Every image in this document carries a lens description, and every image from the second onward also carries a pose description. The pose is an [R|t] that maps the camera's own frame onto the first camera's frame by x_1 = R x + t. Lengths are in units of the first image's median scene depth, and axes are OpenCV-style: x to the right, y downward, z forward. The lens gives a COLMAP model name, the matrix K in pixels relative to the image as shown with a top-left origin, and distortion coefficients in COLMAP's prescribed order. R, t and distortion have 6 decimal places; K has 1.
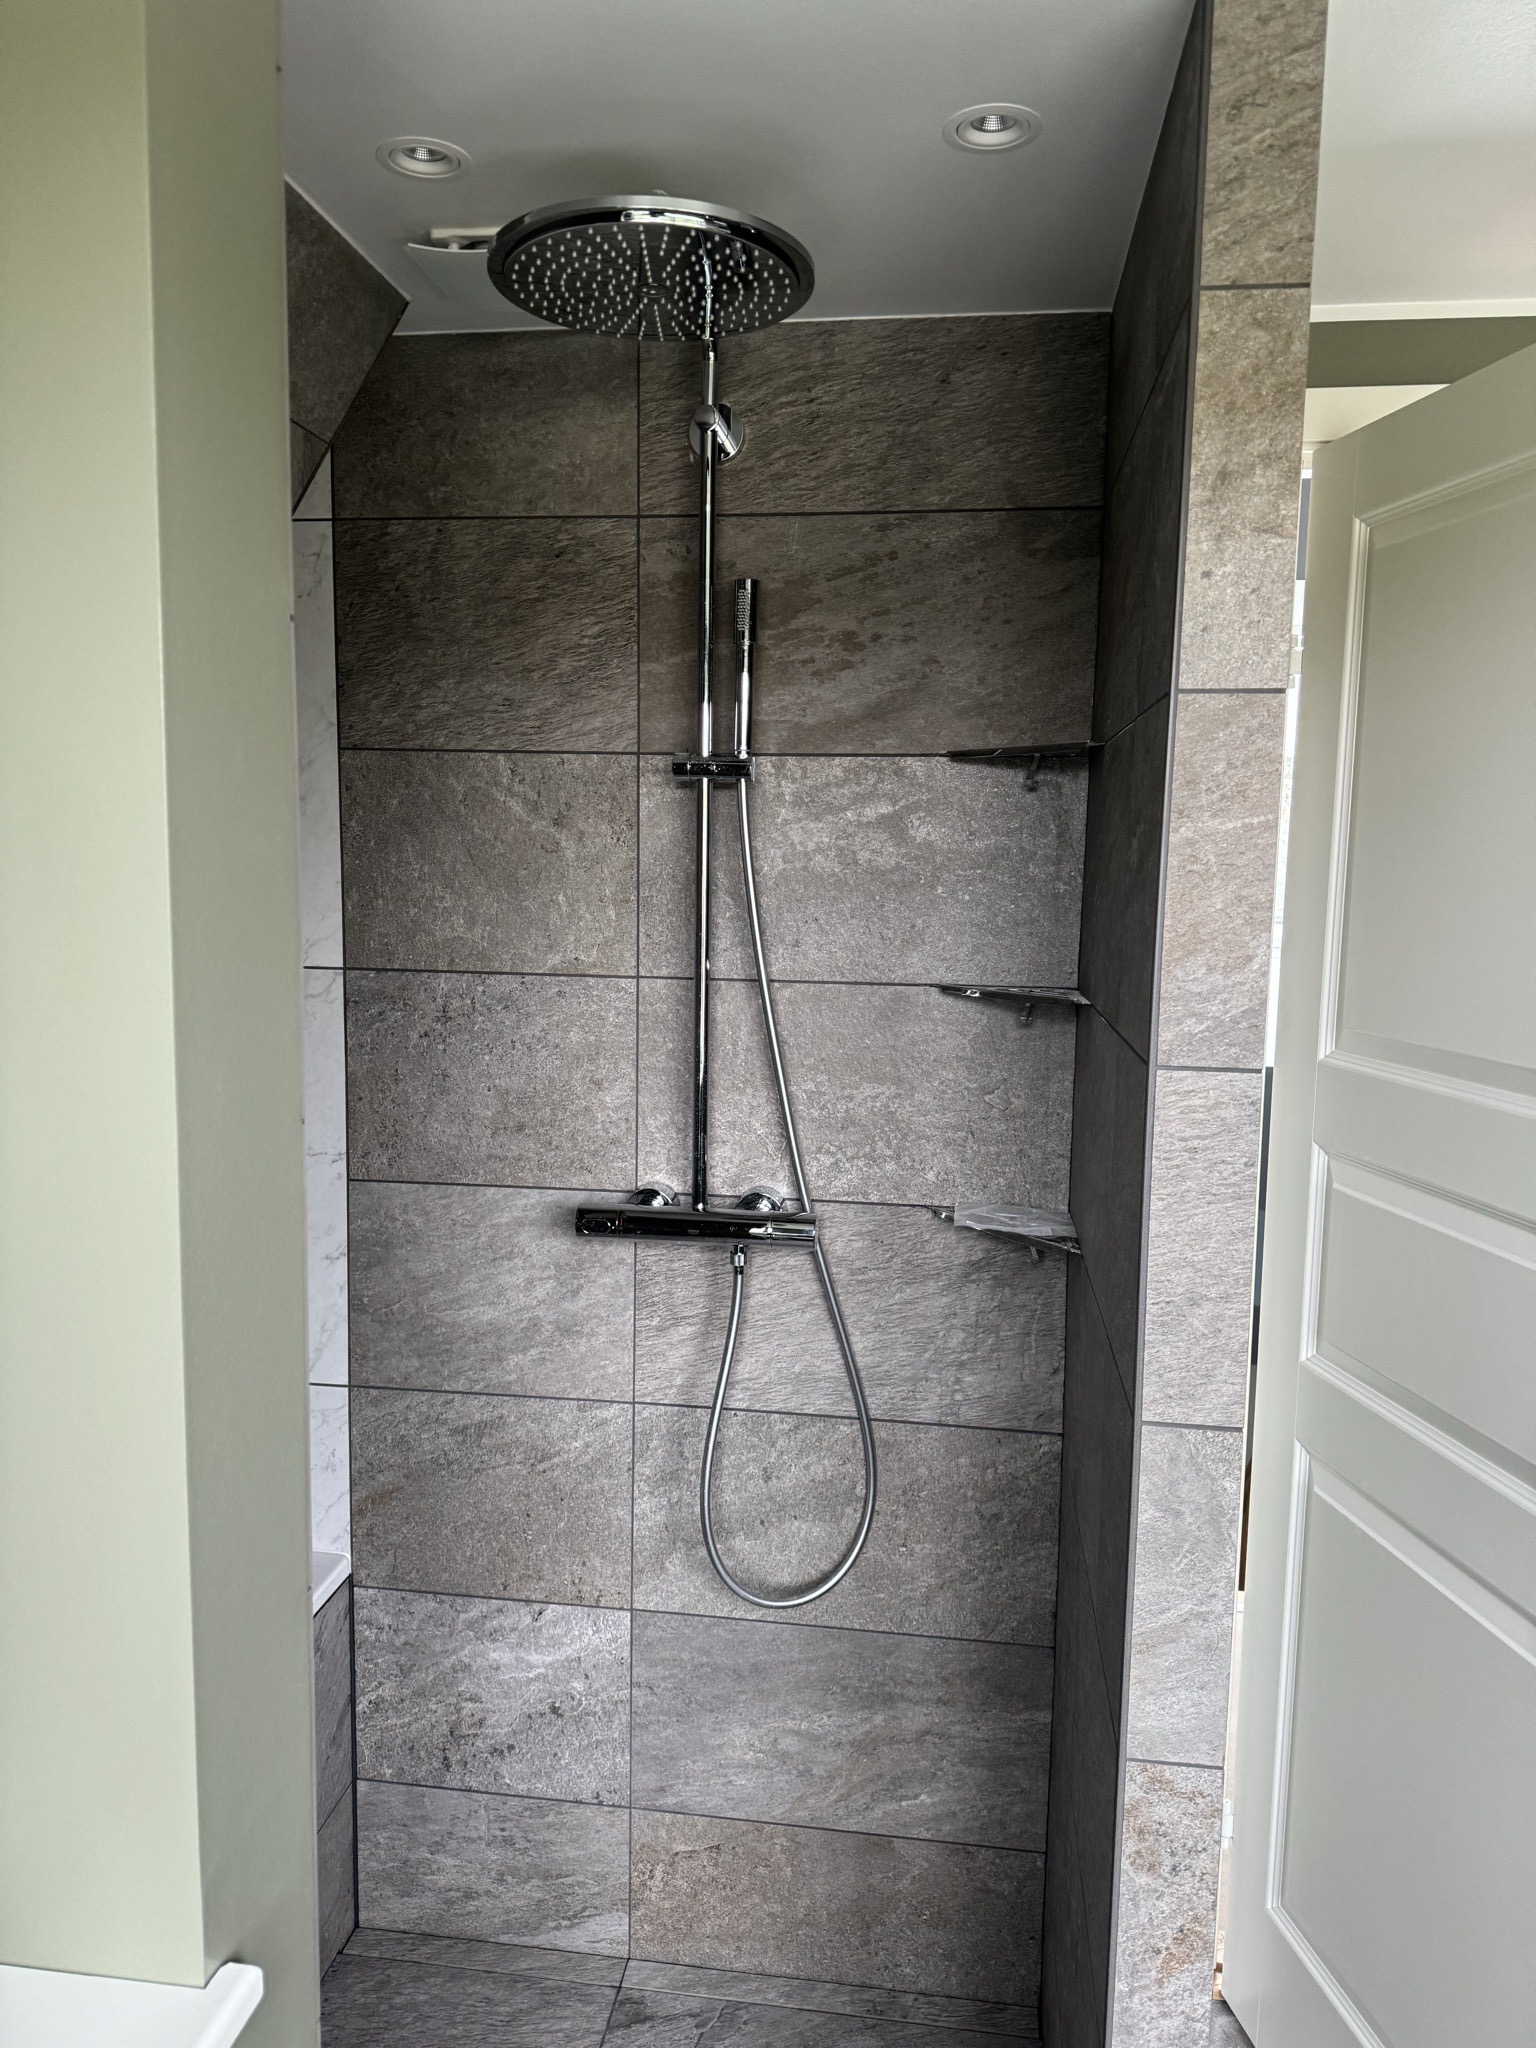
lens RADIAL K [[1437.7, 0, 761.4], [0, 1437.7, 1016.5], [0, 0, 1]] dist [0.027751, -0.040793]
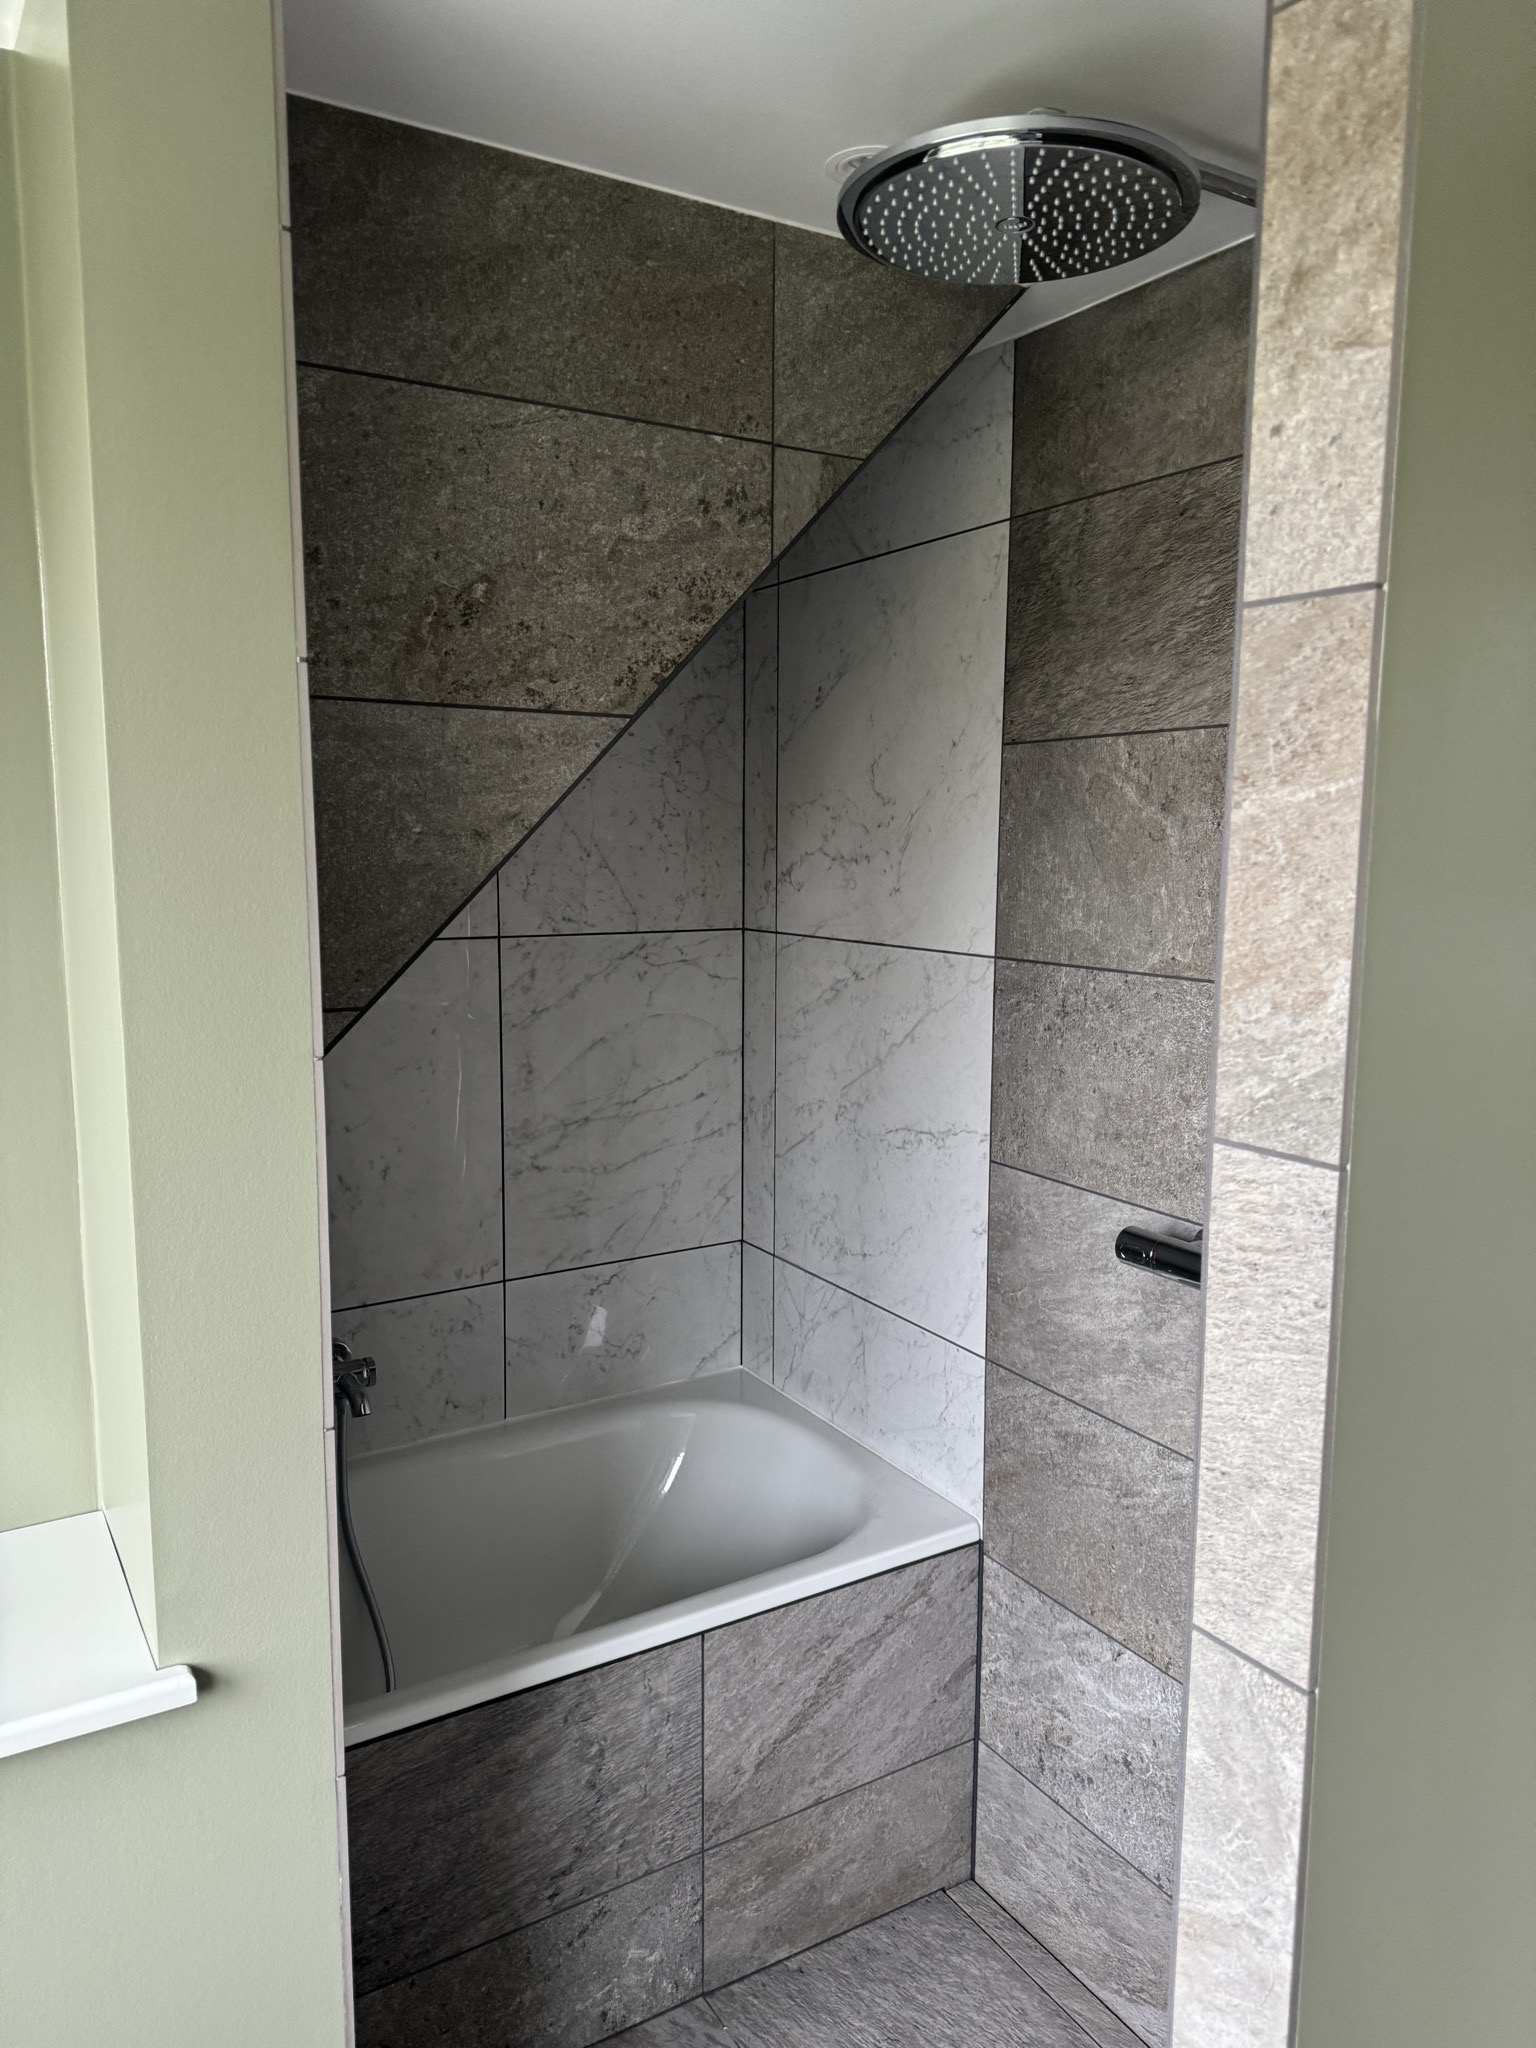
lens RADIAL K [[1437.7, 0, 752.3], [0, 1437.7, 1019.7], [0, 0, 1]] dist [0.027751, -0.040793]
pose [[0.620798, 0.086676, -0.779164, 0.421028], [-0.079531, 0.995705, 0.047398, -0.024275], [0.779926, 0.032544, 0.625025, 0.229947]]
